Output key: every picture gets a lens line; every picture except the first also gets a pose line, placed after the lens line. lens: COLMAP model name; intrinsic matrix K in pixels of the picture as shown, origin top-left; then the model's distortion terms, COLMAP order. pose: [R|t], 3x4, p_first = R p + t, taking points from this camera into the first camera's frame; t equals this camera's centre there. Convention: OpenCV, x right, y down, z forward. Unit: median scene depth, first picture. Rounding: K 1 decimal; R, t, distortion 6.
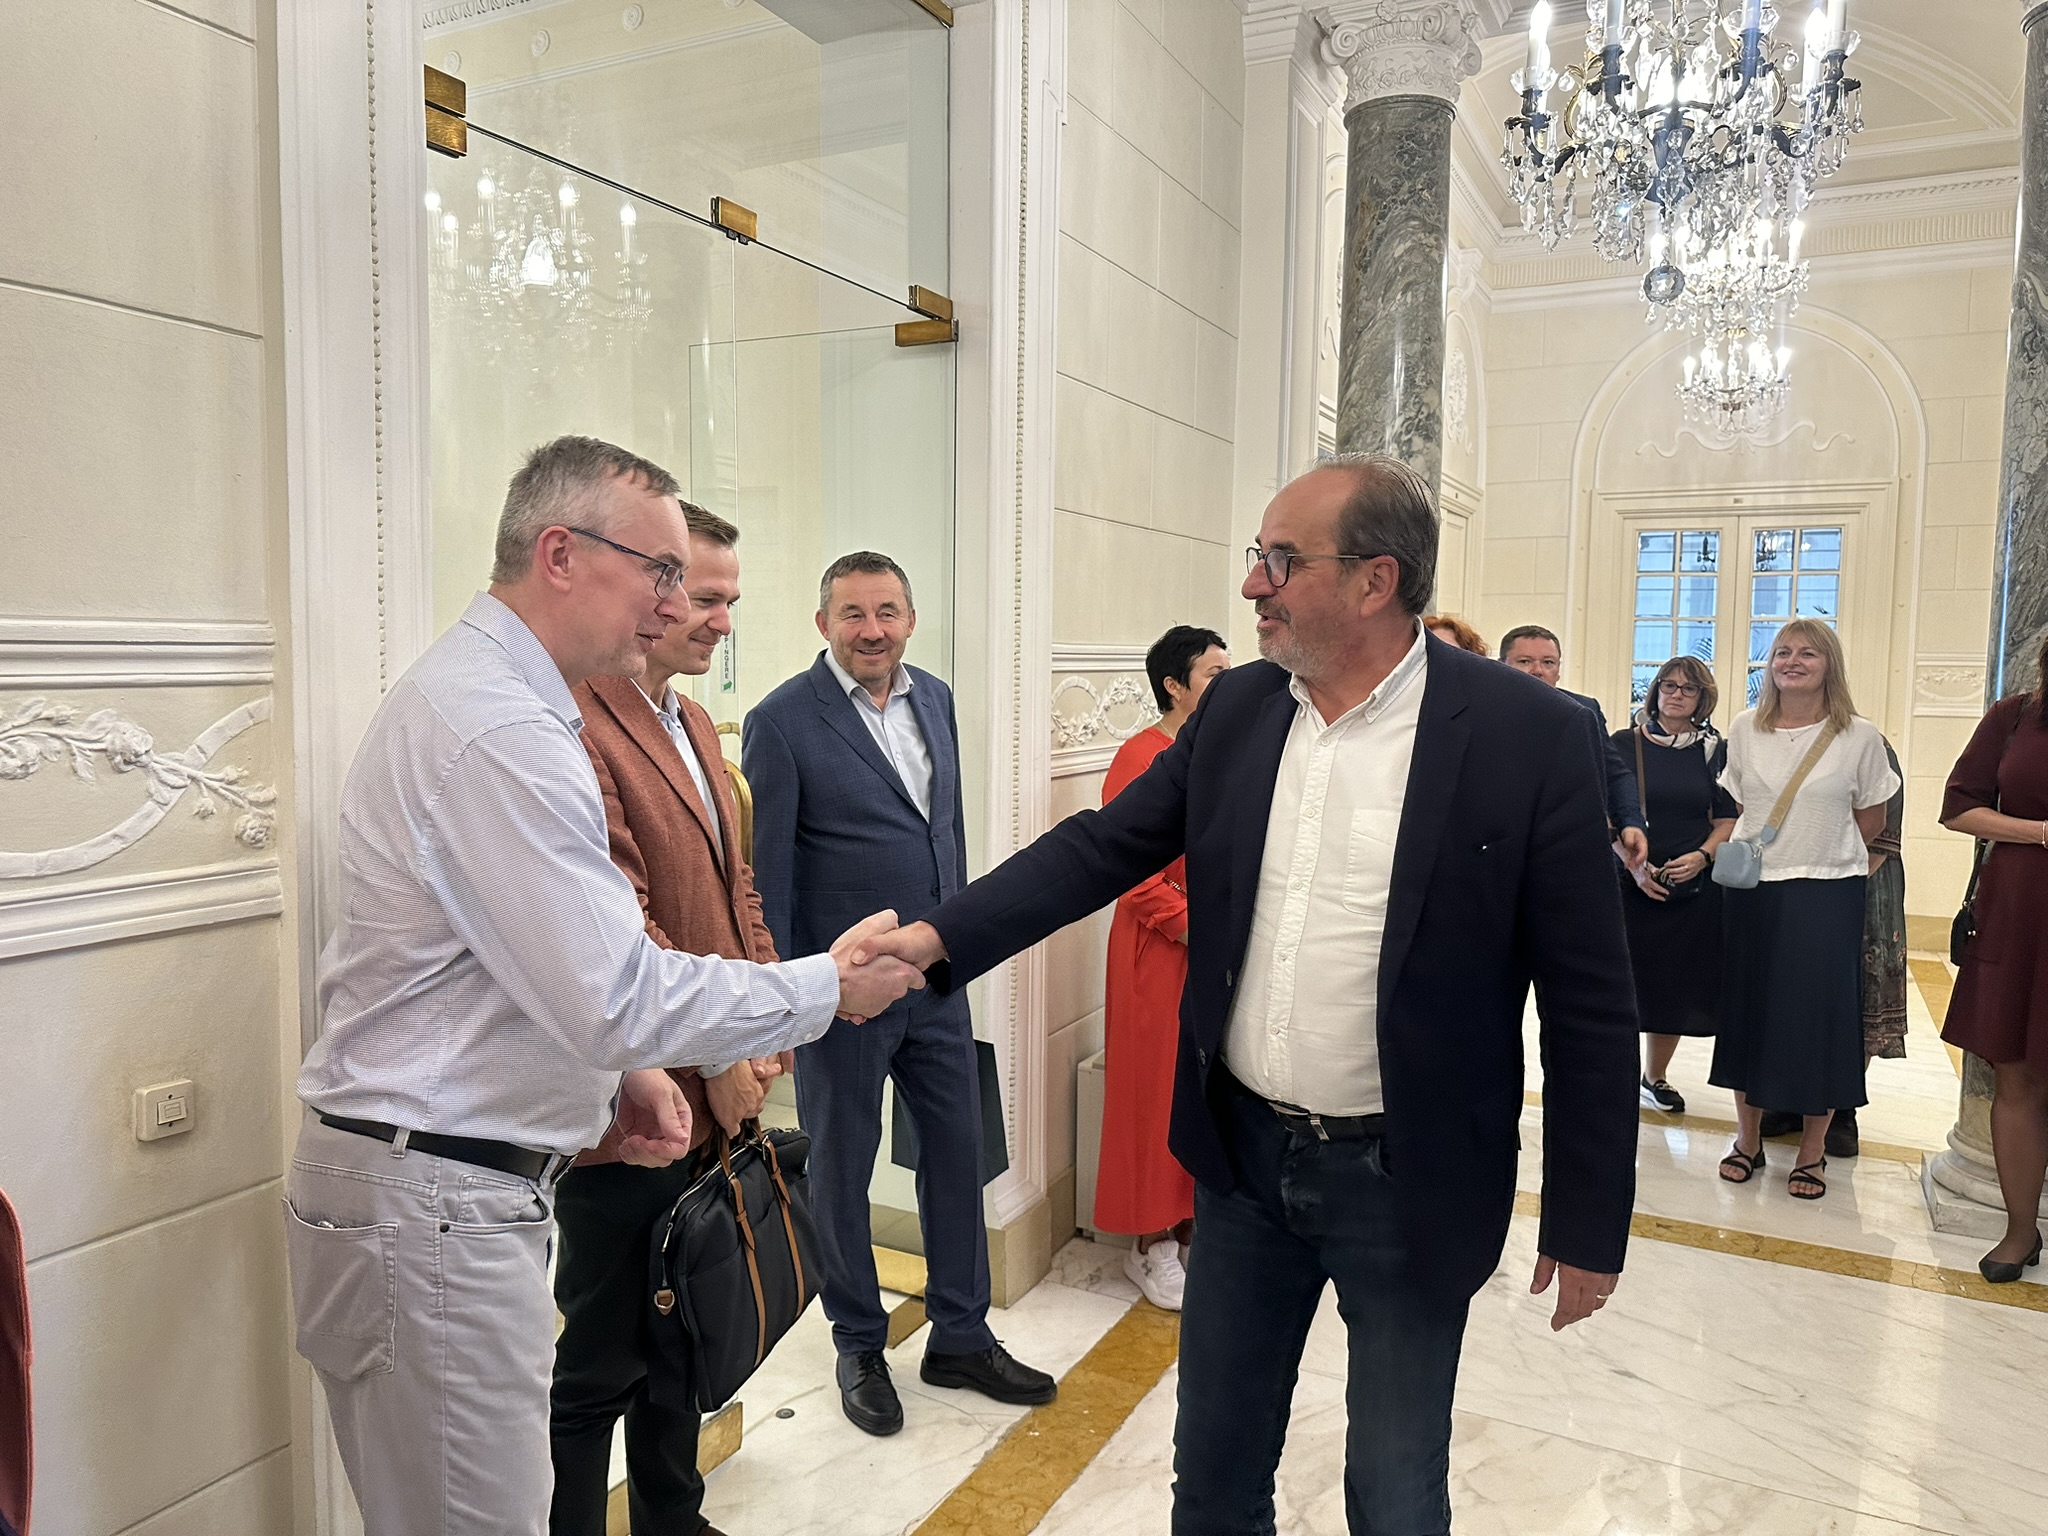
lens RADIAL K [[1449.7, 0, 1024.0], [0, 1449.7, 768.0], [0, 0, 1]] dist [0.002048, 0.001027]
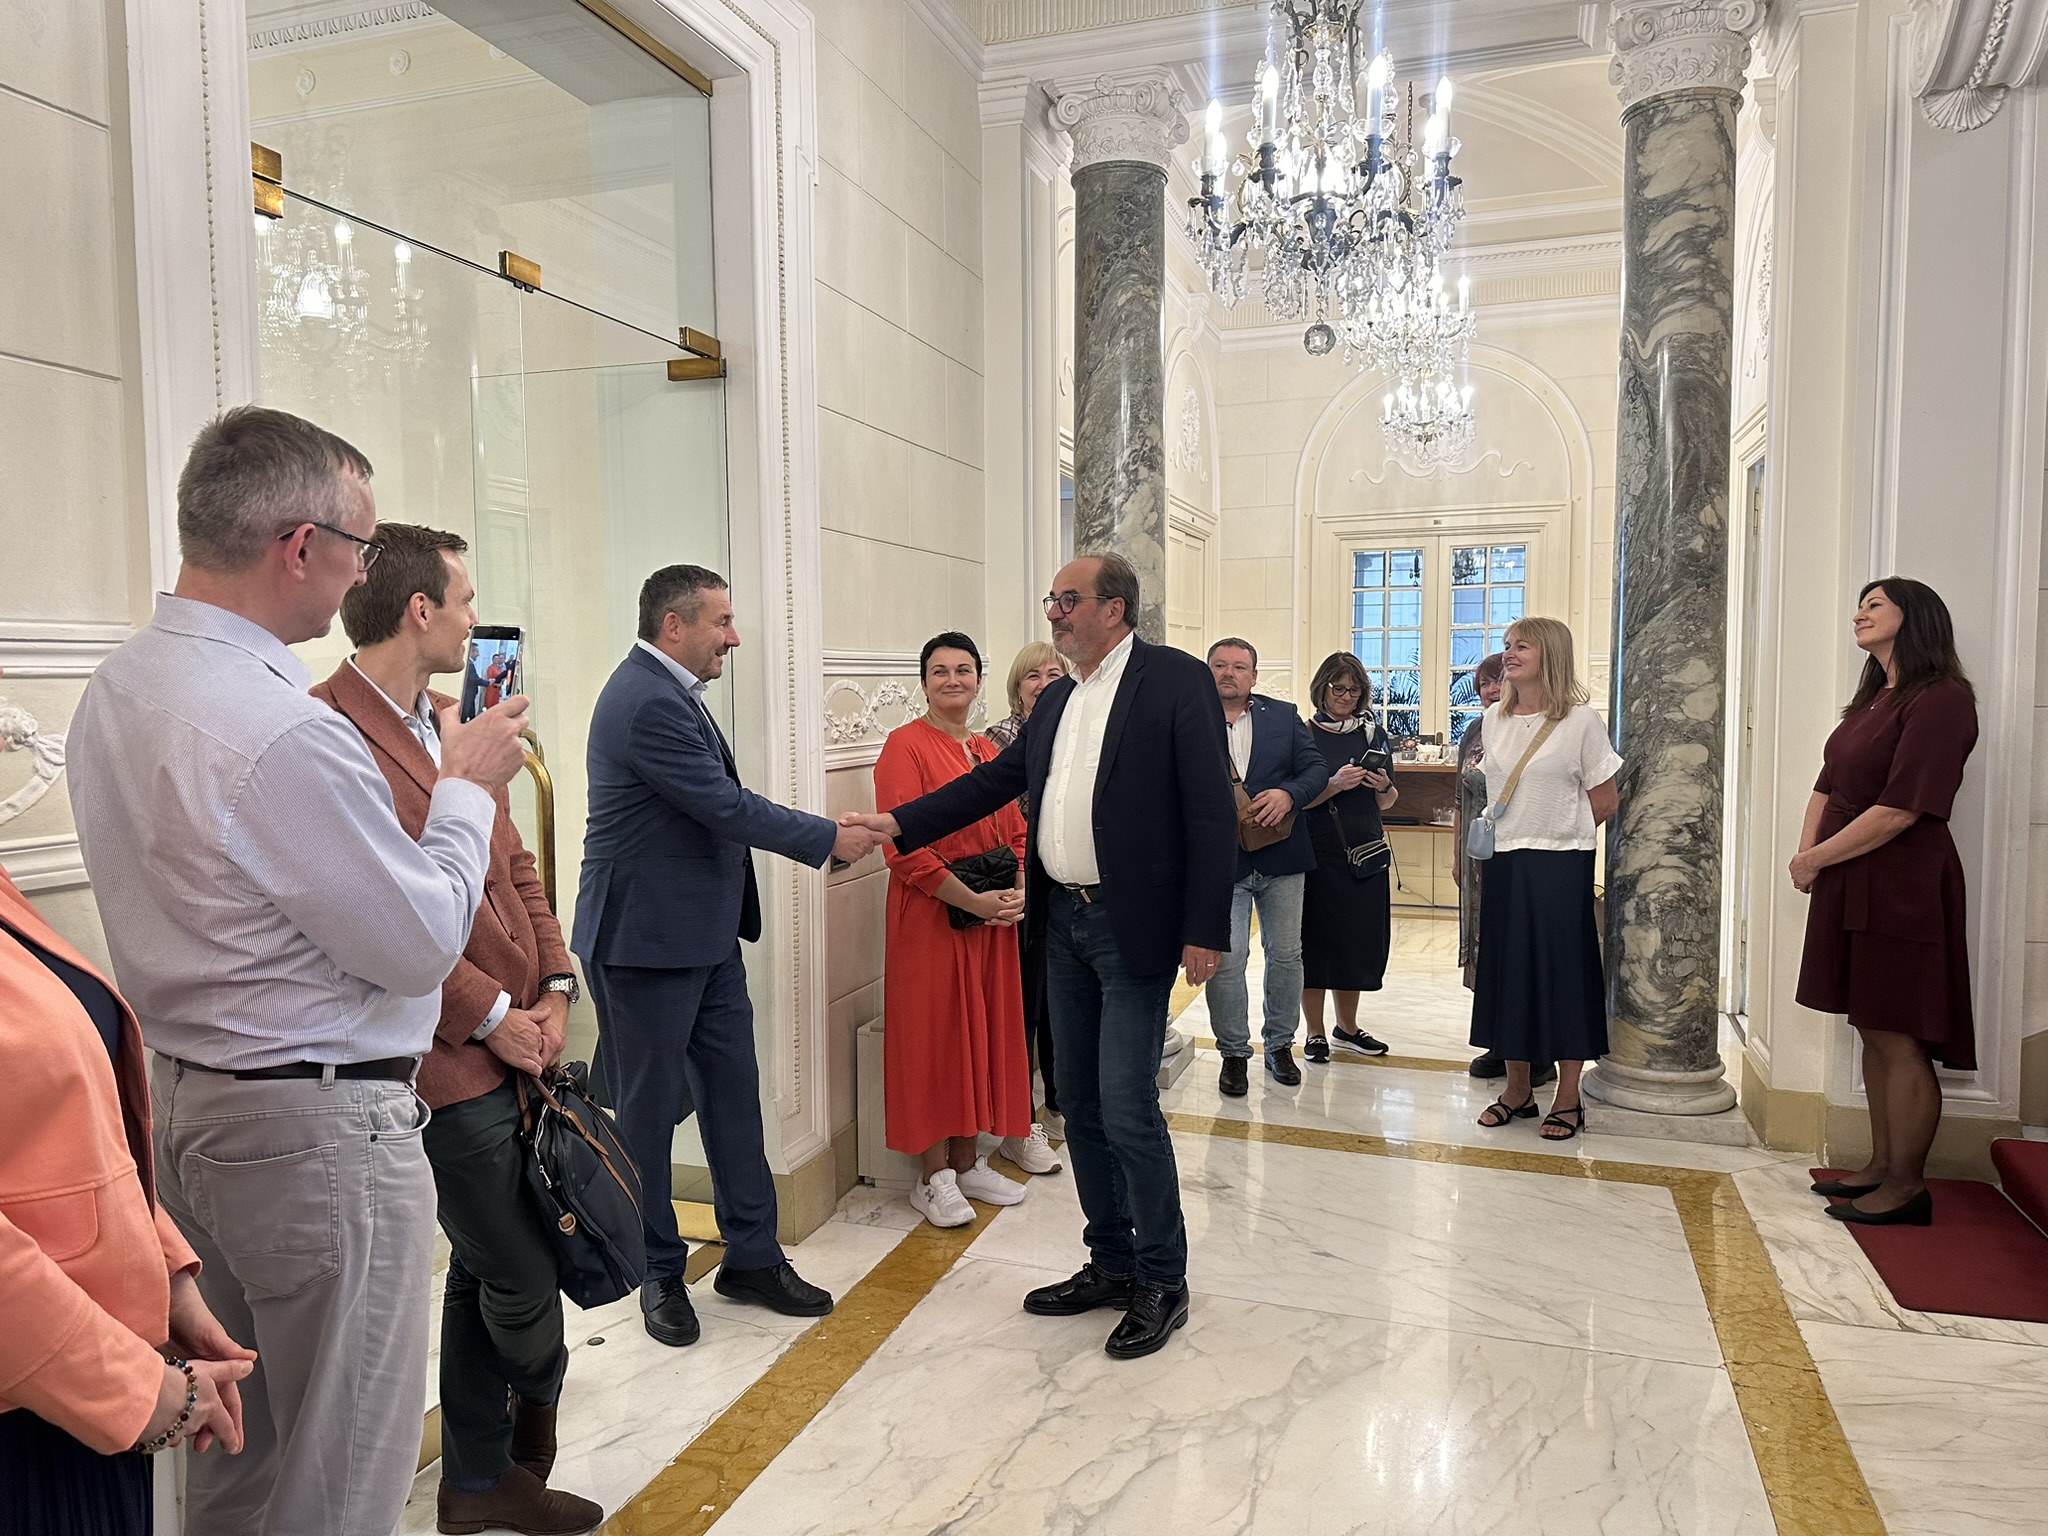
lens RADIAL K [[1450.5, 0, 1011.9], [0, 1450.5, 784.8], [0, 0, 1]] dist [0.100324, -0.154556]
pose [[0.989583, -0.029087, 0.140995, 0.003336], [0.030246, 0.999524, -0.006084, 0.027290], [-0.140750, 0.010285, 0.989992, -0.126364]]
